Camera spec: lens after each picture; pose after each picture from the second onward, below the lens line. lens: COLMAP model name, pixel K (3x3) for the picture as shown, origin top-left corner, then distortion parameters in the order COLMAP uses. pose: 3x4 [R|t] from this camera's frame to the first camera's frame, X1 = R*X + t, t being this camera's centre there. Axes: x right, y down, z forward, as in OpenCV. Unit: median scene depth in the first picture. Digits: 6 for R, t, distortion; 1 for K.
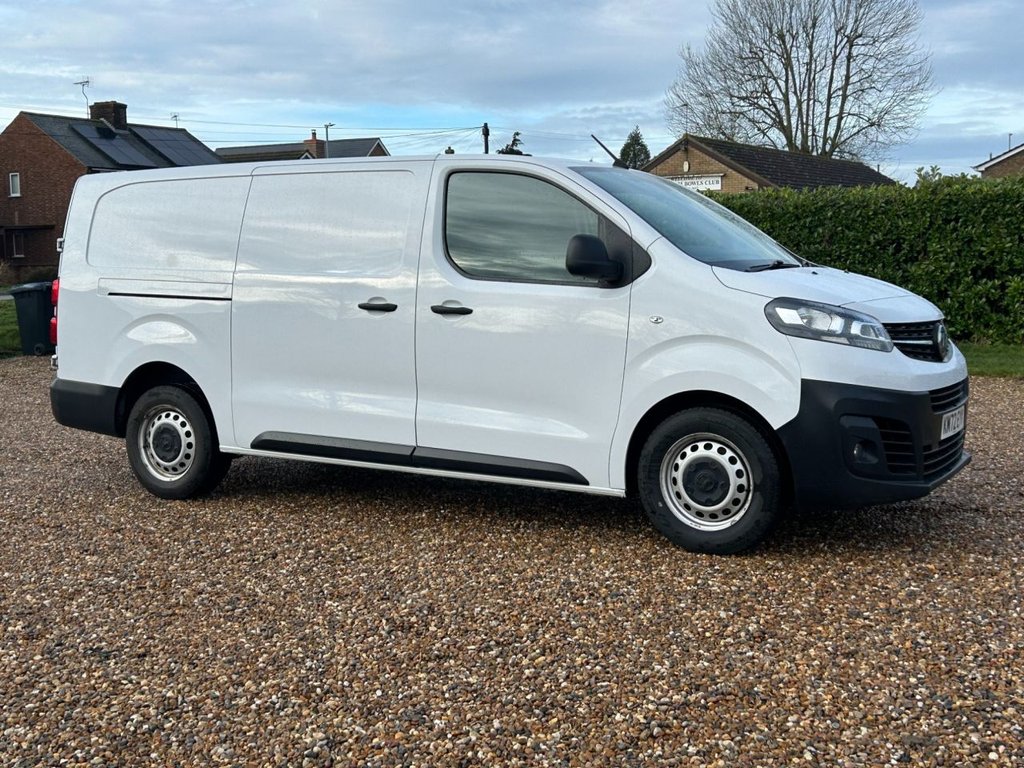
lens RADIAL K [[1399.2, 0, 561.7], [0, 1399.2, 409.4], [0, 0, 1]] dist [0.171587, -0.465340]
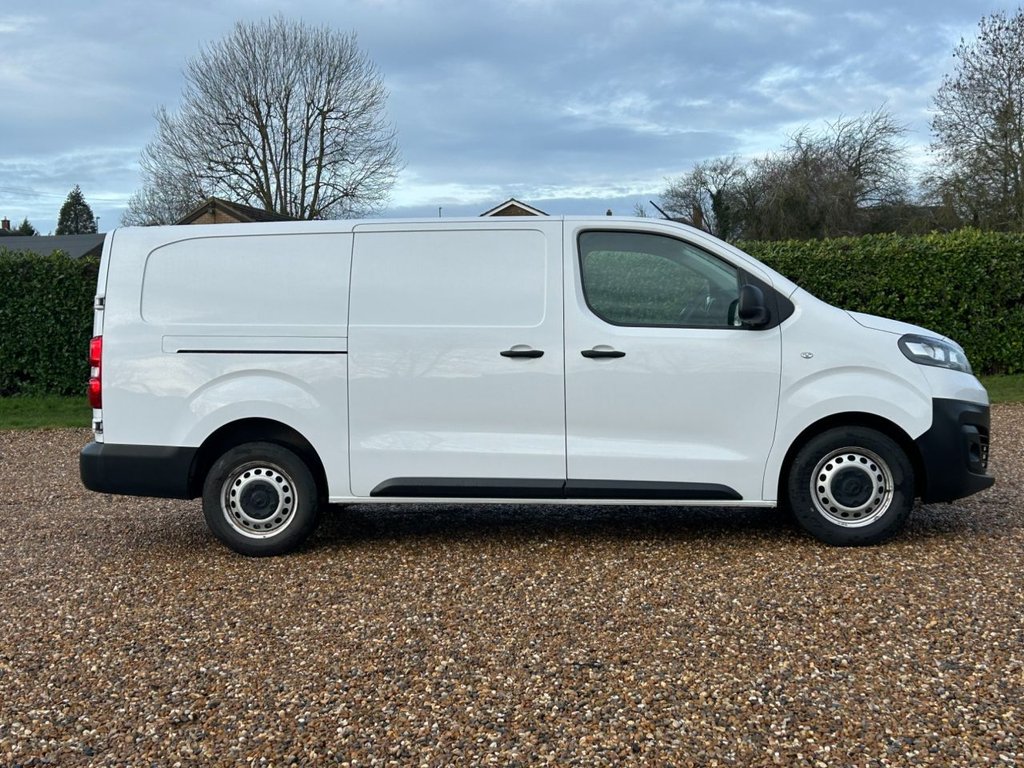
lens RADIAL K [[1399.2, 0, 561.7], [0, 1399.2, 409.4], [0, 0, 1]] dist [0.171587, -0.465340]
pose [[0.882737, -0.042427, 0.467948, -0.564117], [0.064254, 0.997459, -0.030773, 0.004792], [-0.465454, 0.057232, 0.883220, 0.028916]]
